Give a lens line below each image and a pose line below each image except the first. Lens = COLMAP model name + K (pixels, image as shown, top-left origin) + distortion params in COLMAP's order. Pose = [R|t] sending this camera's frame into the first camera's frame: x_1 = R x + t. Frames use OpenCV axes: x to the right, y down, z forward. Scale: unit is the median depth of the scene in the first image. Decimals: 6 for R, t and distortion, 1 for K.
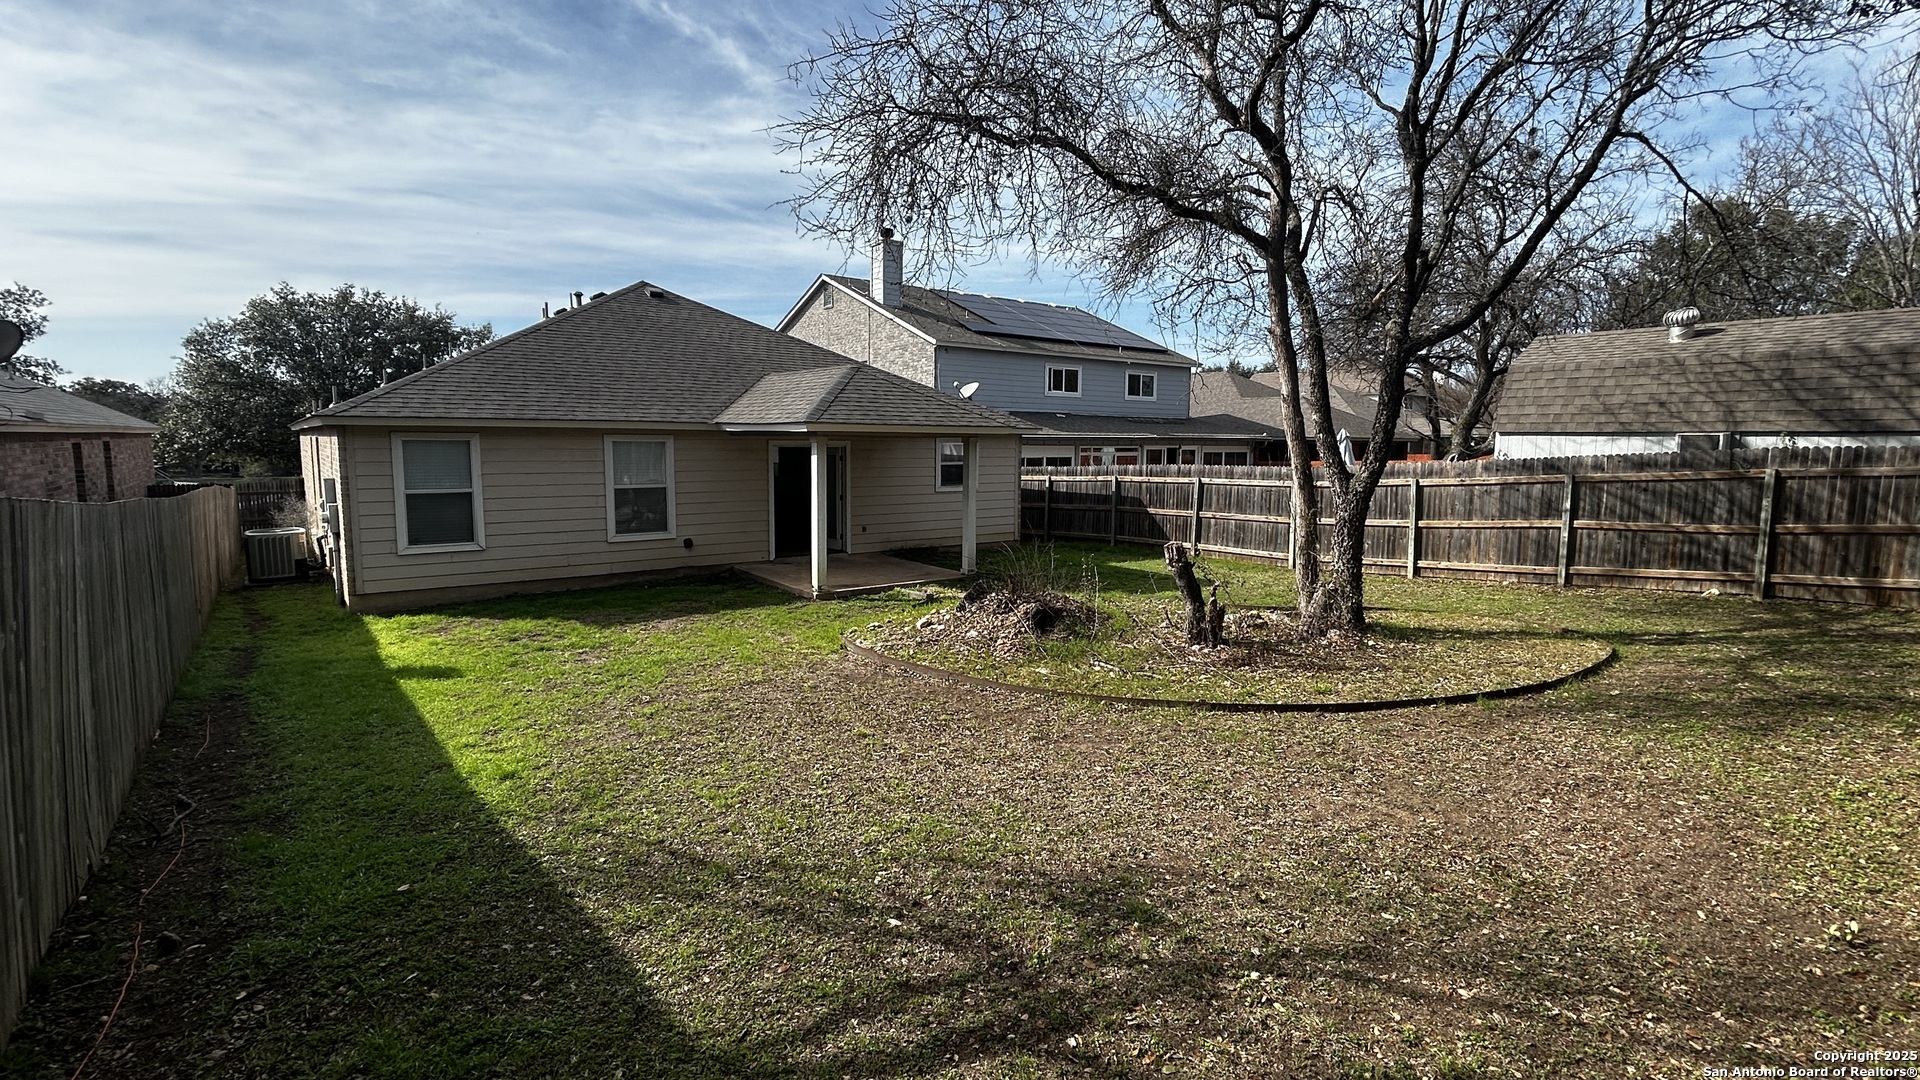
lens RADIAL K [[892.1, 0, 958.9], [0, 892.1, 534.6], [0, 0, 1]] dist [-0.000715, -0.000300]
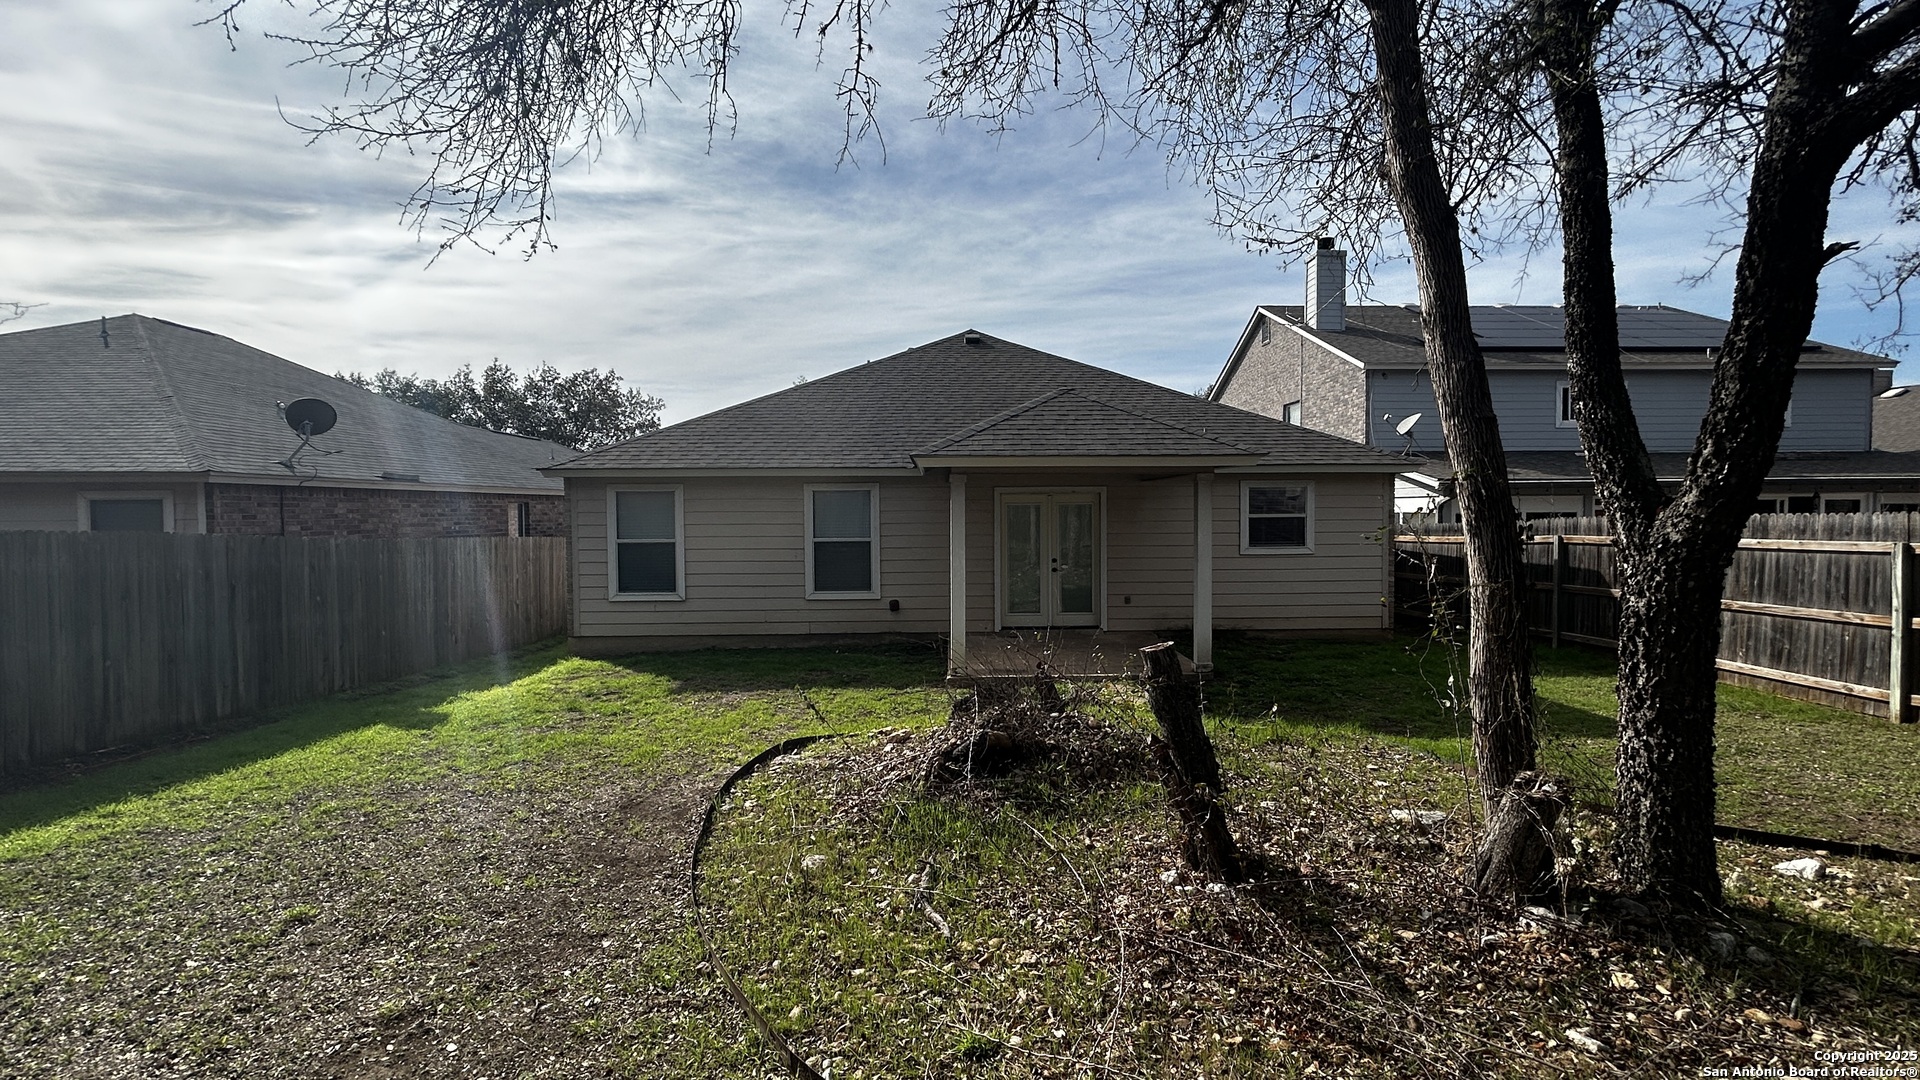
lens RADIAL K [[892.1, 0, 962.1], [0, 892.1, 539.1], [0, 0, 1]] dist [-0.000715, -0.000300]
pose [[0.807976, 0.006593, -0.589179, 0.271236], [-0.049723, 0.997134, -0.057030, -0.008832], [0.587114, 0.075374, 0.805988, 0.333794]]
